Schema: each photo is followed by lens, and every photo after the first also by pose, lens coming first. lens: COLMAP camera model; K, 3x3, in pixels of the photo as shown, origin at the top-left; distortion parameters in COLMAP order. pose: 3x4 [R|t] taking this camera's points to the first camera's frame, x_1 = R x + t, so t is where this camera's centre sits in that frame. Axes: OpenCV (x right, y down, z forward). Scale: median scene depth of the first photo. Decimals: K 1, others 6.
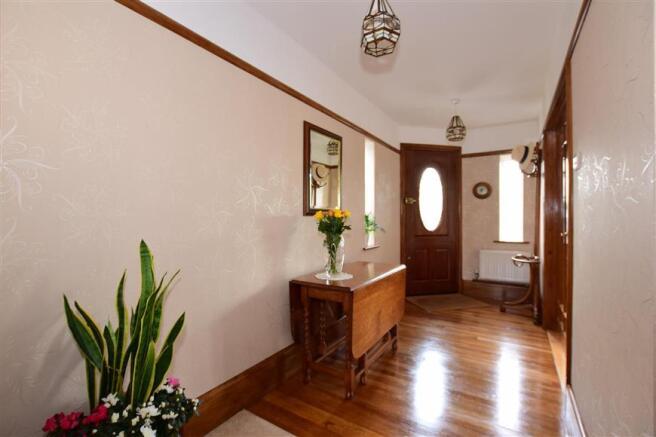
lens RADIAL K [[296.4, 0, 321.4], [0, 296.4, 222.6], [0, 0, 1]] dist [-0.007611, -0.000278]
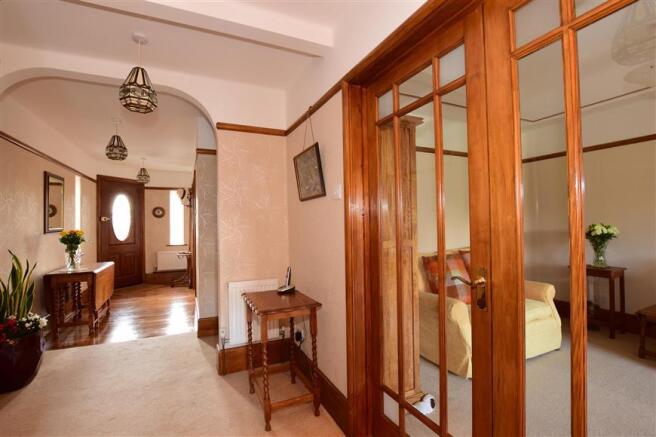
lens RADIAL K [[296.4, 0, 321.2], [0, 296.4, 222.1], [0, 0, 1]] dist [-0.007611, -0.000278]
pose [[0.530210, 0.005392, 0.847849, -0.318682], [0.019523, 0.999637, -0.018566, -0.014744], [-0.847642, 0.026396, 0.529912, -0.539987]]
